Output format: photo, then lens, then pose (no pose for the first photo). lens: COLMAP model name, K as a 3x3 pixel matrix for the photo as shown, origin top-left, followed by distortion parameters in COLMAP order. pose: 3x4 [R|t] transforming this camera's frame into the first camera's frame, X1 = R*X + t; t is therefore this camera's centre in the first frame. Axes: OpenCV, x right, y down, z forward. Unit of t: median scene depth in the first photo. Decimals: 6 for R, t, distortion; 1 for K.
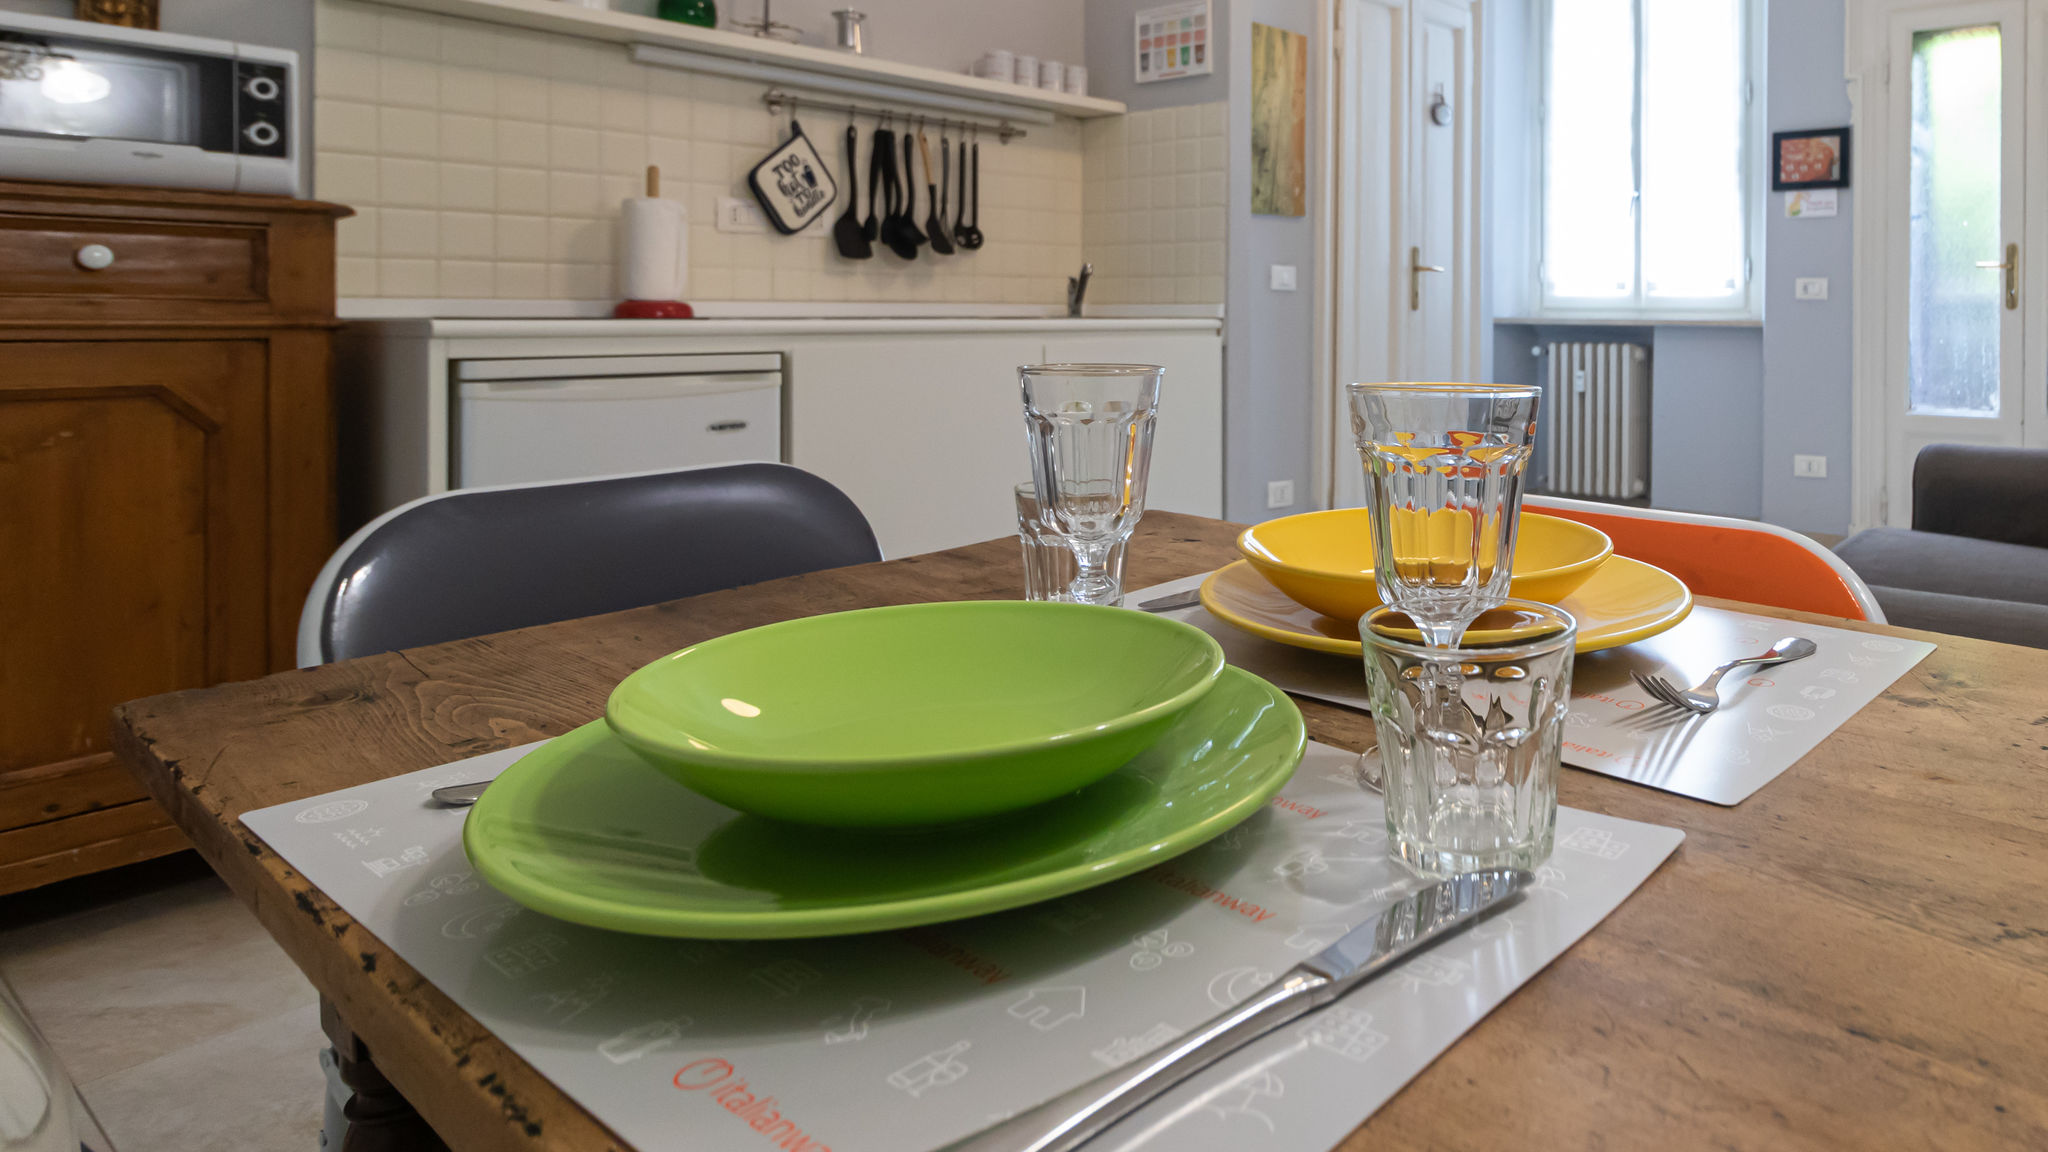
lens RADIAL K [[1280.4, 0, 1372.0], [0, 1280.4, 309.0], [0, 0, 1]] dist [0.000314, 0.003636]
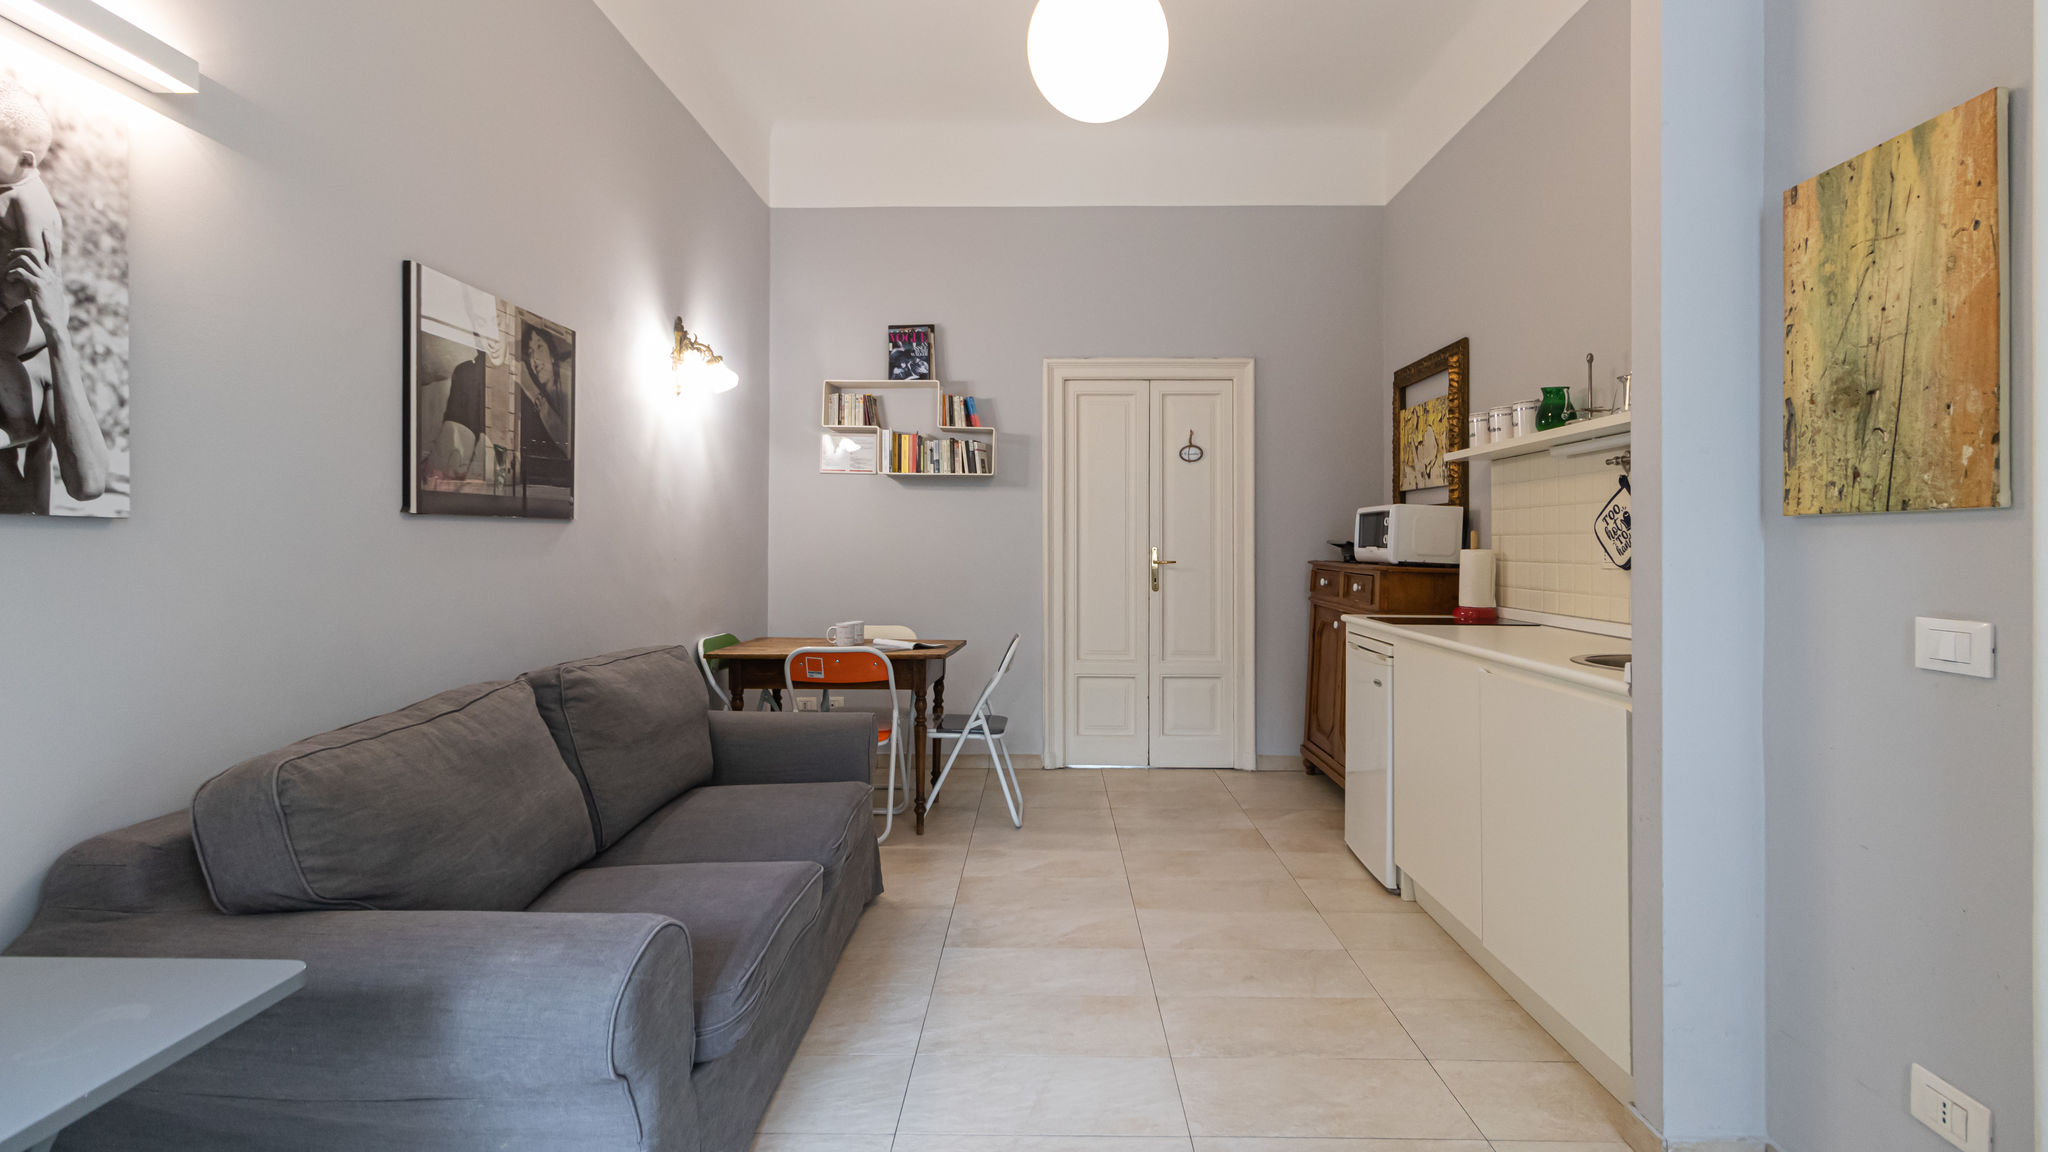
lens RADIAL K [[937.9, 0, 1028.2], [0, 937.9, 536.8], [0, 0, 1]] dist [0.001074, 0.000256]
pose [[-0.824006, -0.012943, -0.566434, 0.453178], [-0.005933, 0.999881, -0.014217, -0.064526], [0.566551, -0.008355, -0.823985, 1.241998]]
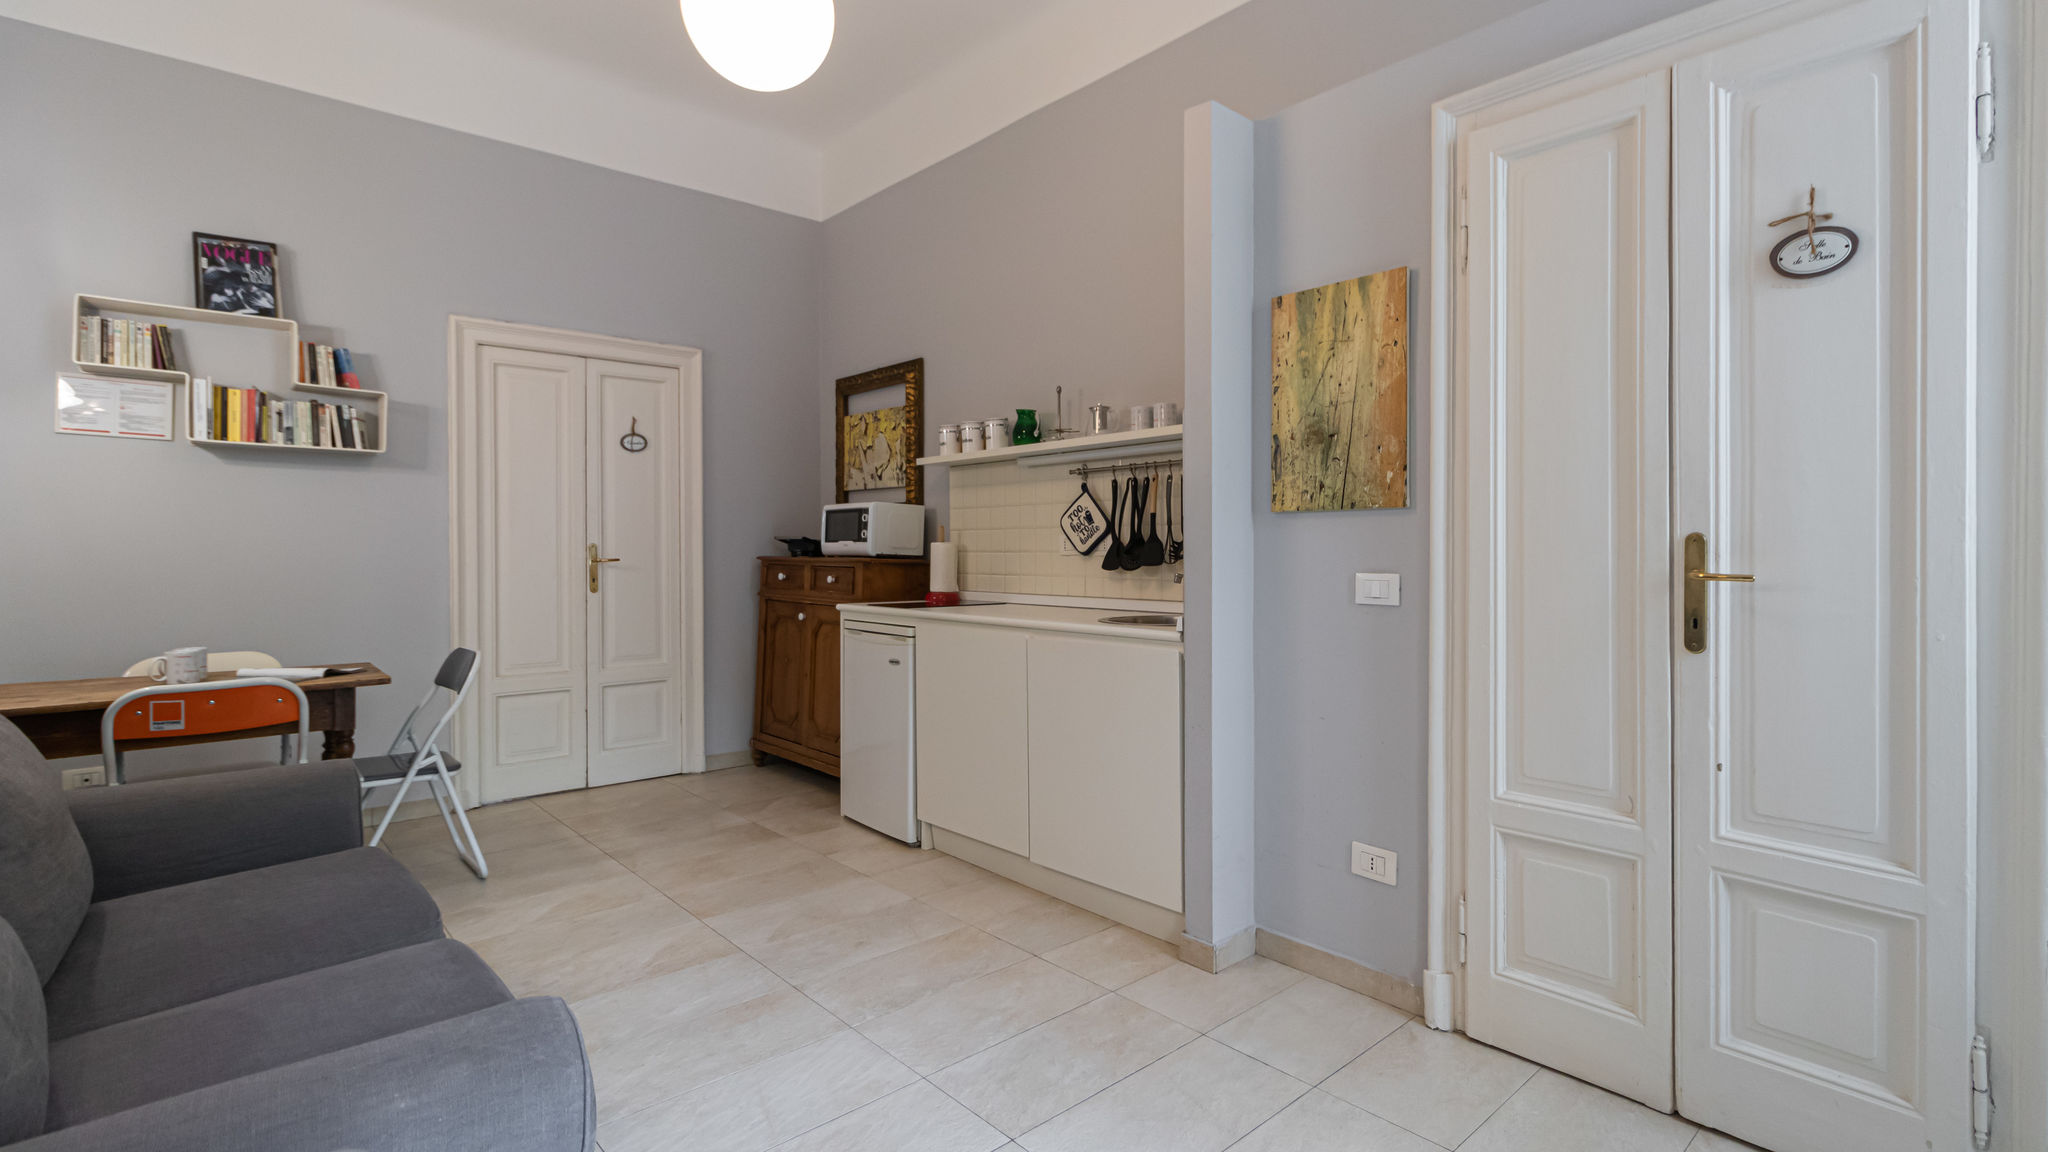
lens RADIAL K [[953.7, 0, 1024.6], [0, 953.7, 550.4], [0, 0, 1]] dist [-0.000788, 0.000750]
pose [[-0.224966, -0.002785, -0.974363, 0.624802], [0.005010, 0.999979, -0.004015, -0.052838], [0.974354, -0.005784, -0.224947, 1.048980]]
